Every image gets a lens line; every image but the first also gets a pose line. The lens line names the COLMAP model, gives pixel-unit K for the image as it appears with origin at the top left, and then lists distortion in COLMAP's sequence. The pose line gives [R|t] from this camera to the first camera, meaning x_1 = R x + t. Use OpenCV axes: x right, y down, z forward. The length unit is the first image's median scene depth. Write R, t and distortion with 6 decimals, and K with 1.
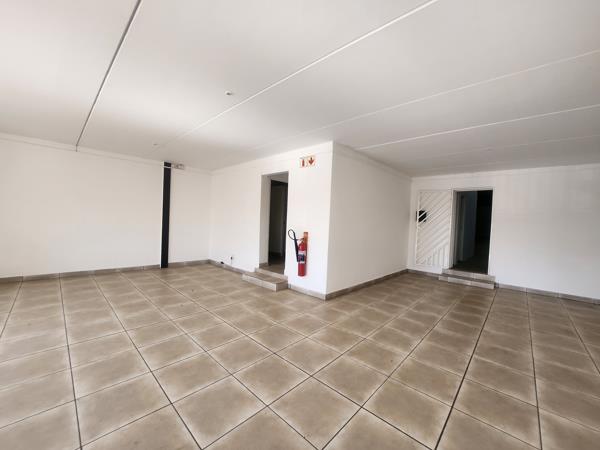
lens RADIAL K [[240.4, 0, 299.8], [0, 240.4, 224.9], [0, 0, 1]] dist [-0.027959, 0.002812]
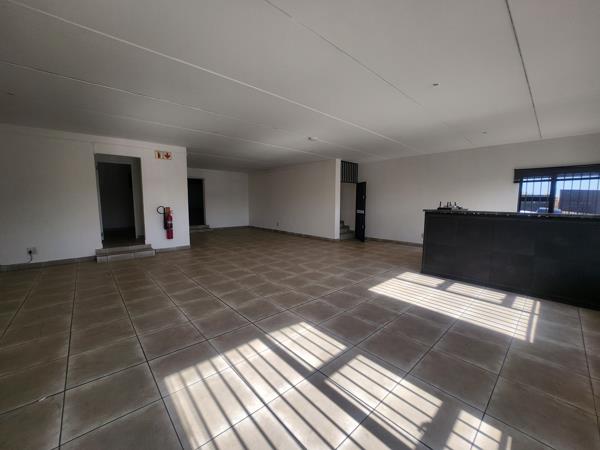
lens RADIAL K [[240.4, 0, 302.8], [0, 240.4, 222.2], [0, 0, 1]] dist [-0.027959, 0.002812]
pose [[0.061733, -0.123491, 0.990424, -1.299550], [0.020811, 0.992260, 0.122423, -0.036673], [-0.997876, 0.013054, 0.063825, 0.135217]]
